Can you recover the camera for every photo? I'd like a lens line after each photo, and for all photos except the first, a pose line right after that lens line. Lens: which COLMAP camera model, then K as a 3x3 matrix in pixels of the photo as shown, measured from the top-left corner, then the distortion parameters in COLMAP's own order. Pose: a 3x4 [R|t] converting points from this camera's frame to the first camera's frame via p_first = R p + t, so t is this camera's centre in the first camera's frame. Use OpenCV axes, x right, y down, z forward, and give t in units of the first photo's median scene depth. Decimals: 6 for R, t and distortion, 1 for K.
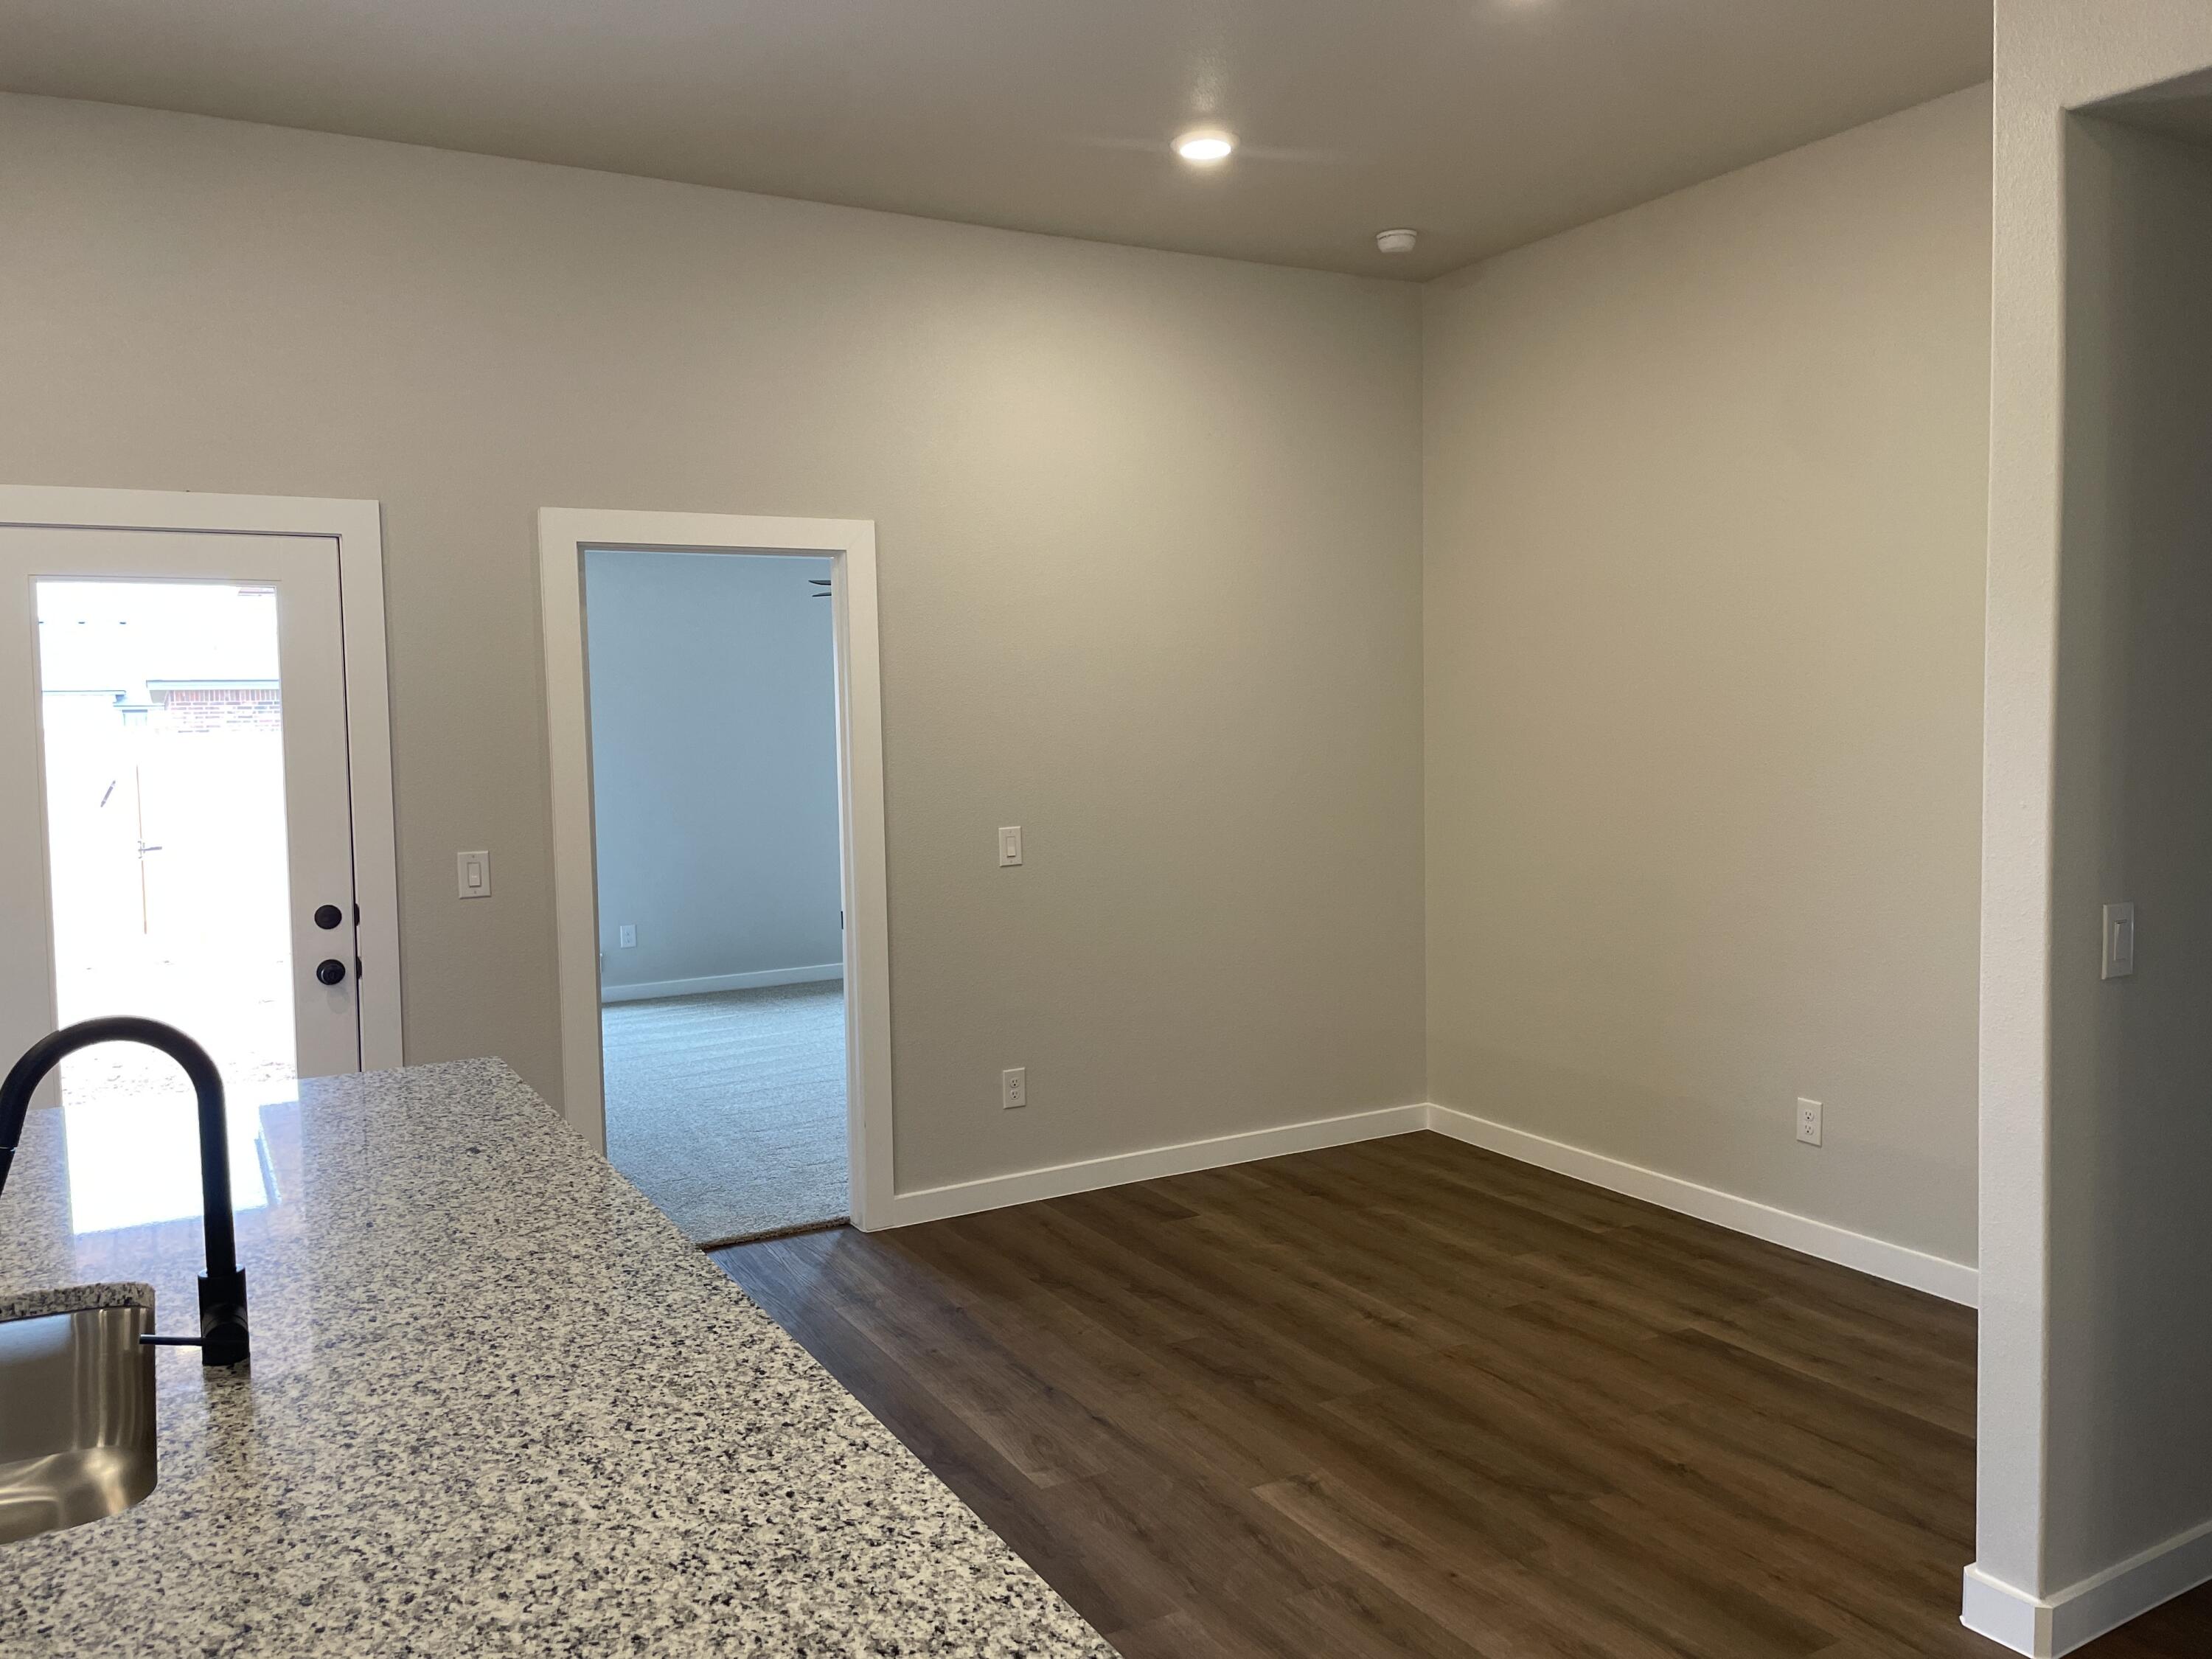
lens RADIAL K [[1670.7, 0, 1102.2], [0, 1670.7, 791.3], [0, 0, 1]] dist [0.105907, -0.143449]
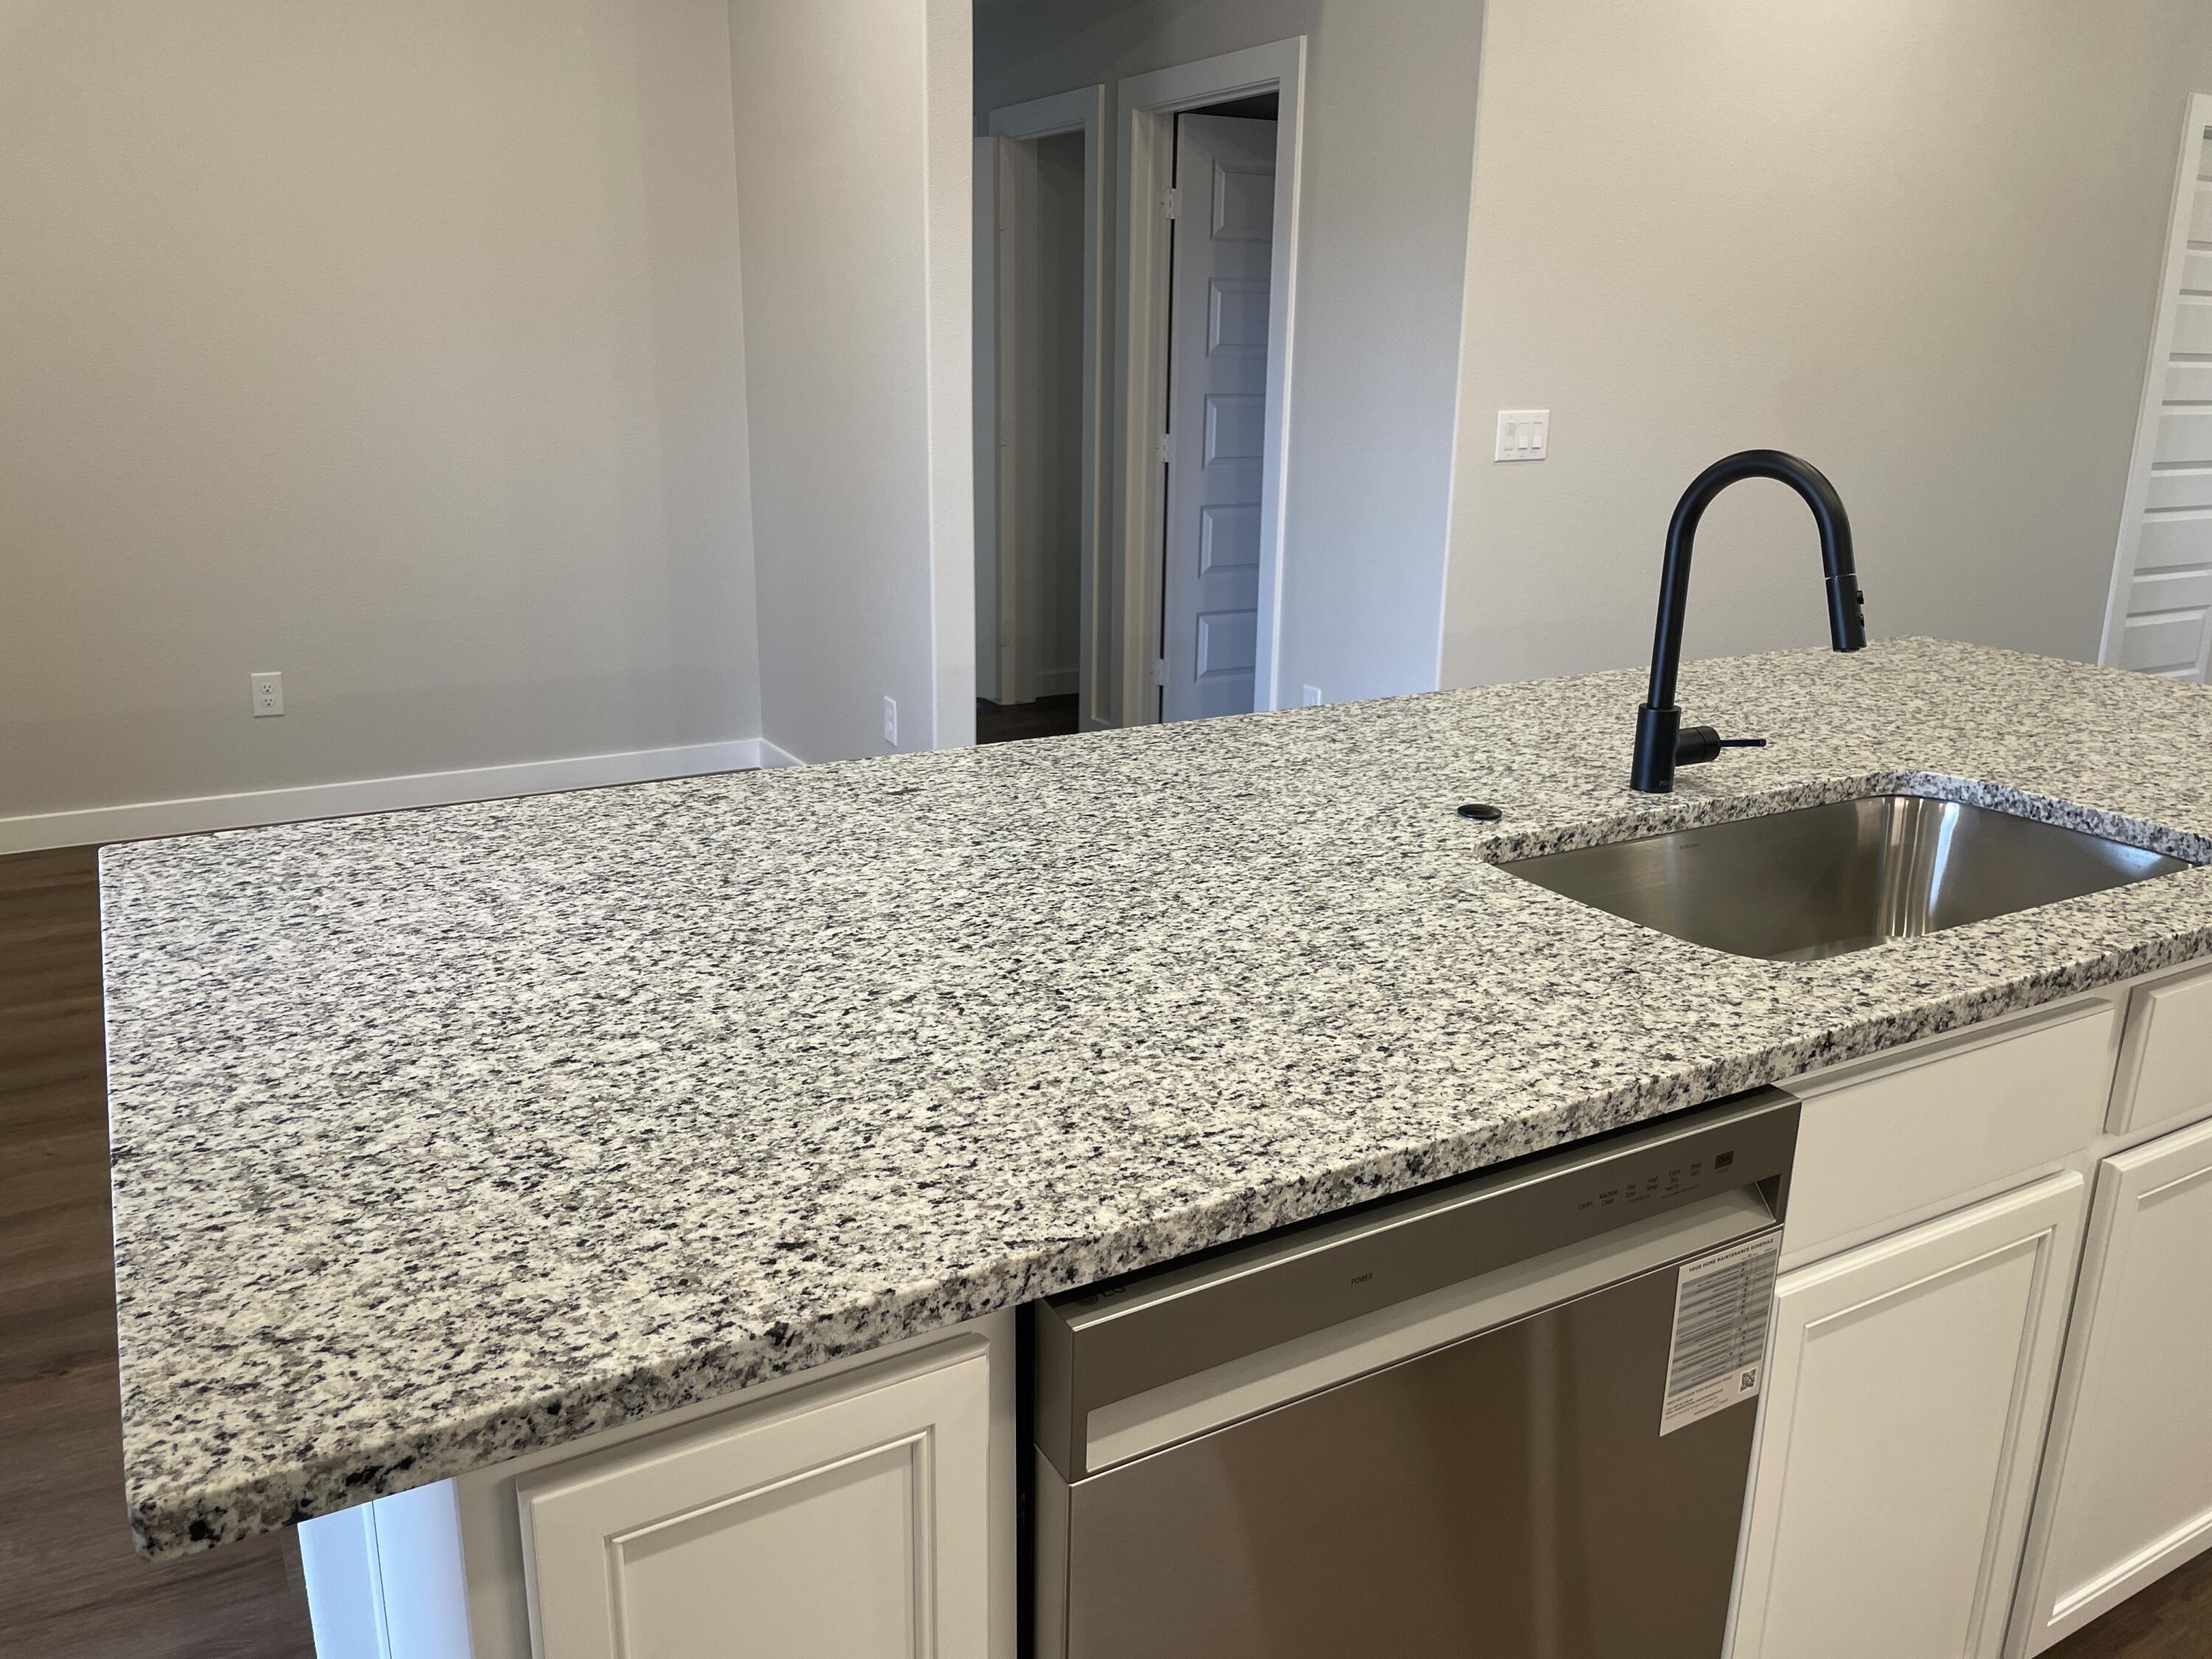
lens RADIAL K [[1670.7, 0, 1102.2], [0, 1670.7, 791.3], [0, 0, 1]] dist [0.105907, -0.143449]
pose [[0.002177, -0.242691, 0.970101, -0.592271], [0.039600, 0.969364, 0.242417, 0.027903], [-0.999213, 0.037888, 0.011721, 0.519958]]
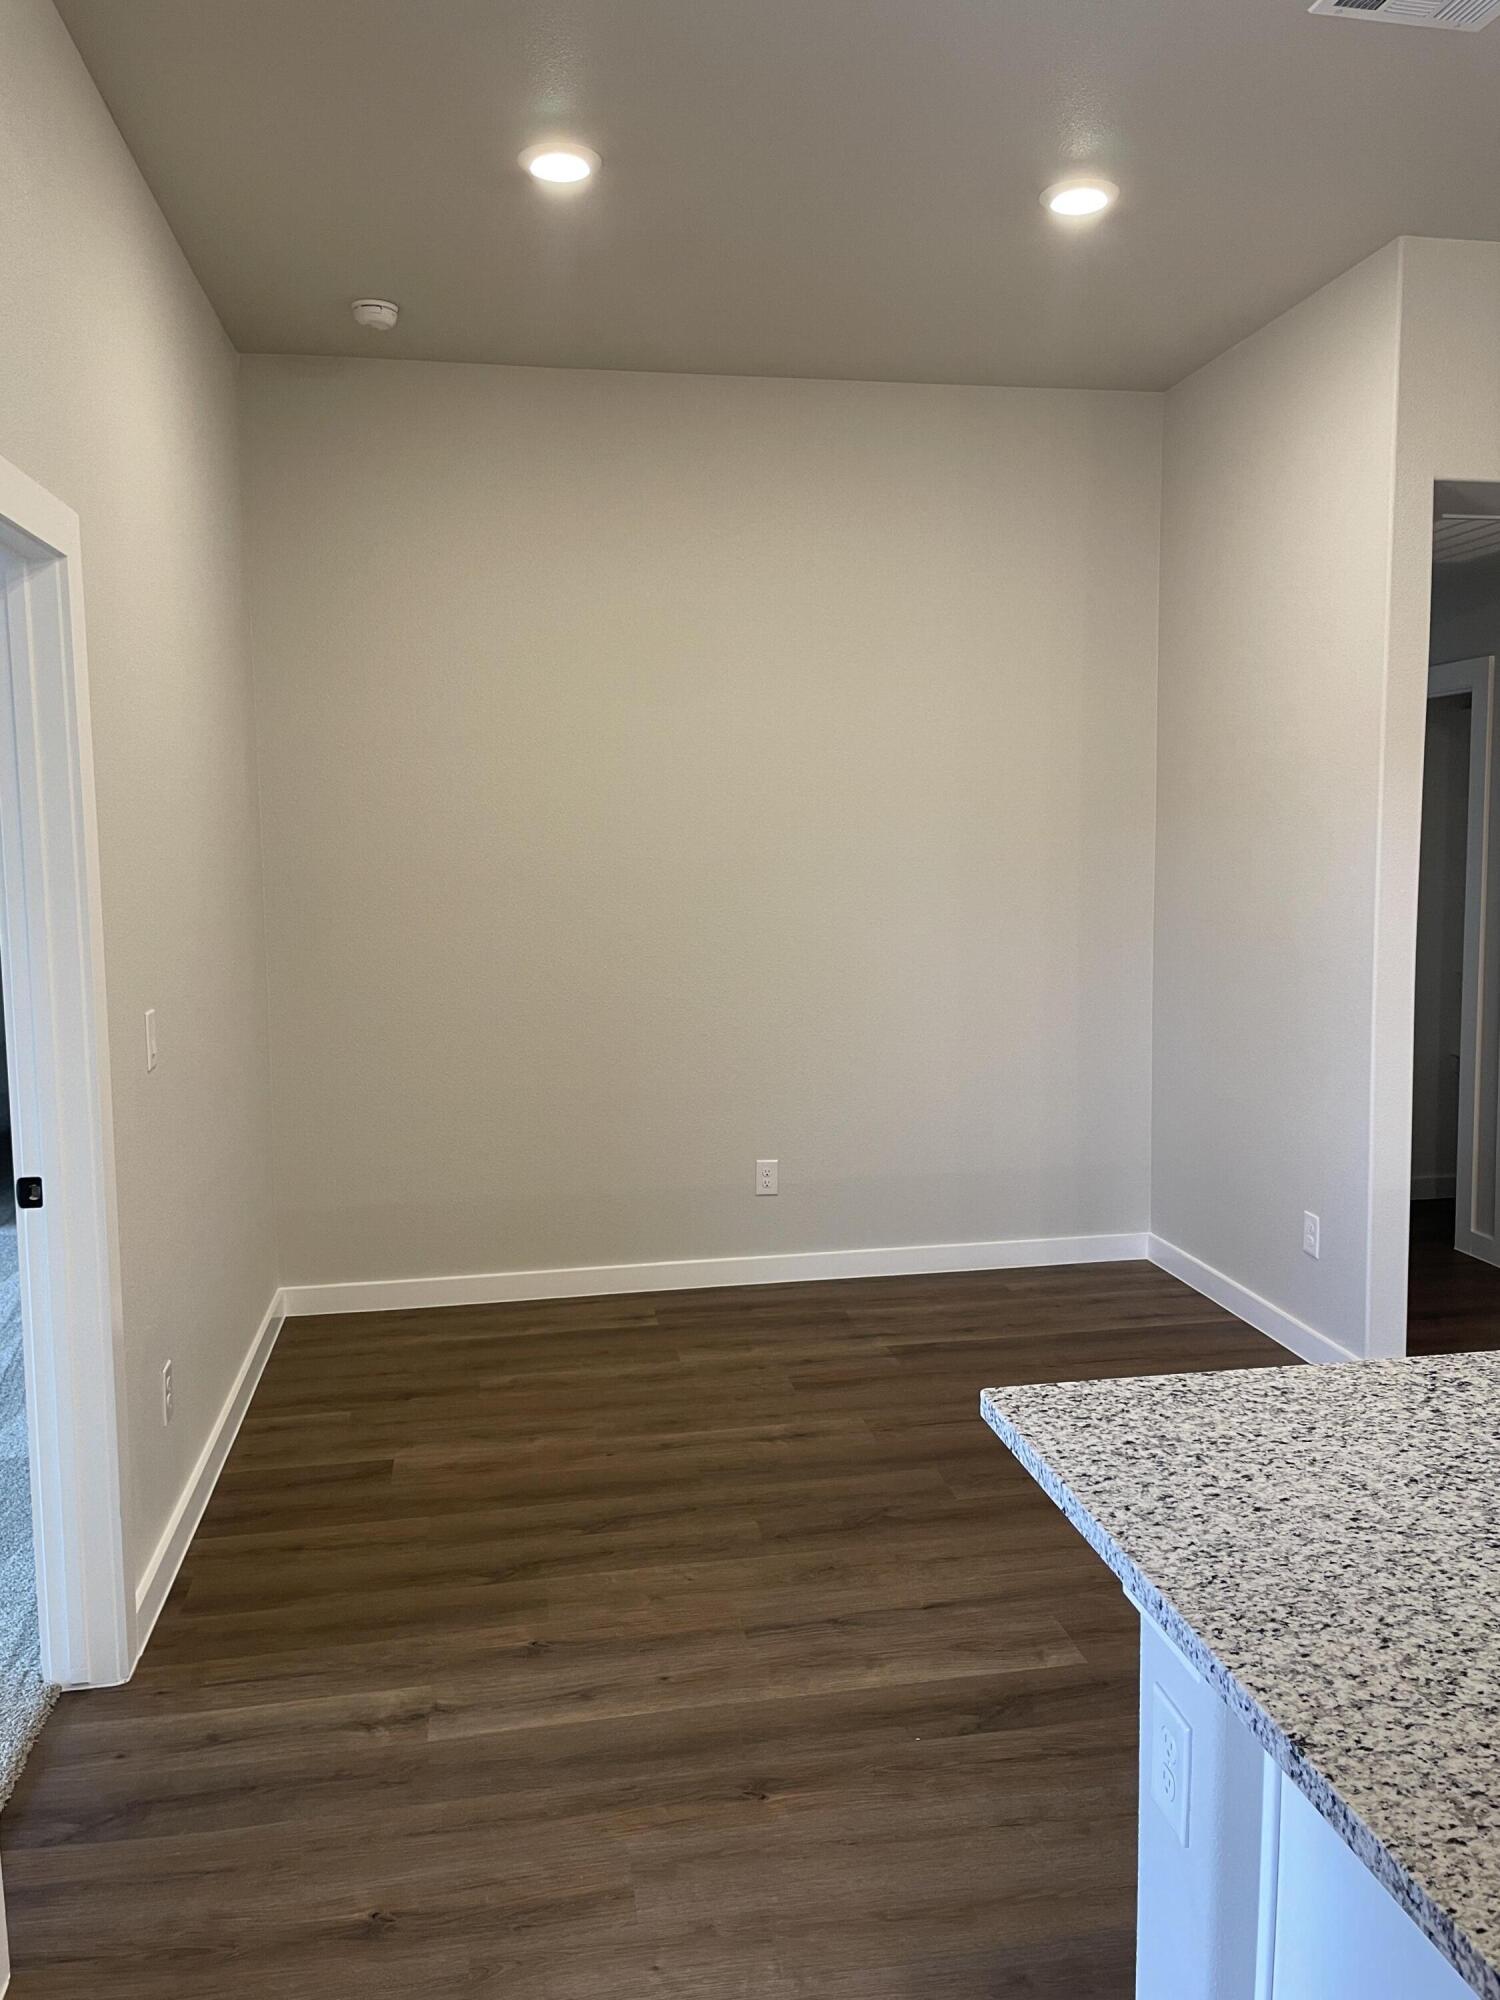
lens RADIAL K [[1510.6, 0, 788.9], [0, 1510.6, 986.2], [0, 0, 1]] dist [0.105907, -0.143449]
pose [[0.326565, -0.079077, 0.941861, -0.632871], [0.055199, 0.996389, 0.064517, -0.015349], [-0.943562, 0.030921, 0.329750, 0.642510]]
